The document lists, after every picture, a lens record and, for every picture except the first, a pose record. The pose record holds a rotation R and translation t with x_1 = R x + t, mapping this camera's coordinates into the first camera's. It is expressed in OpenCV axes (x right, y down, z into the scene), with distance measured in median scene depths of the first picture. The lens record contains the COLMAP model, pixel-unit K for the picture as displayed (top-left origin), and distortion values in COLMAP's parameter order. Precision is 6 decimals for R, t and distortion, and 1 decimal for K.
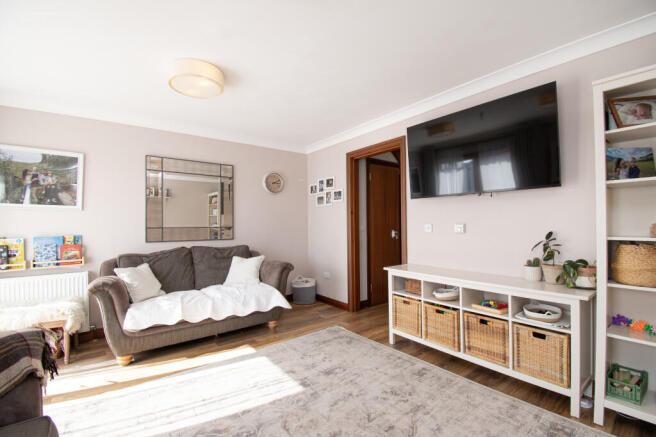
lens RADIAL K [[301.0, 0, 328.7], [0, 301.0, 219.2], [0, 0, 1]] dist [-0.004619, -0.002125]
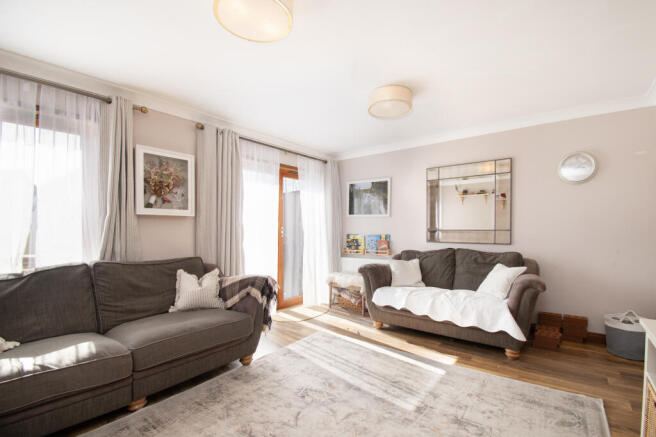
lens RADIAL K [[301.0, 0, 339.8], [0, 301.0, 229.9], [0, 0, 1]] dist [-0.004619, -0.002125]
pose [[0.243245, 0.011658, -0.969895, 0.514554], [0.015801, 0.999747, 0.015980, 0.004979], [0.969836, -0.019212, 0.242999, 0.414489]]
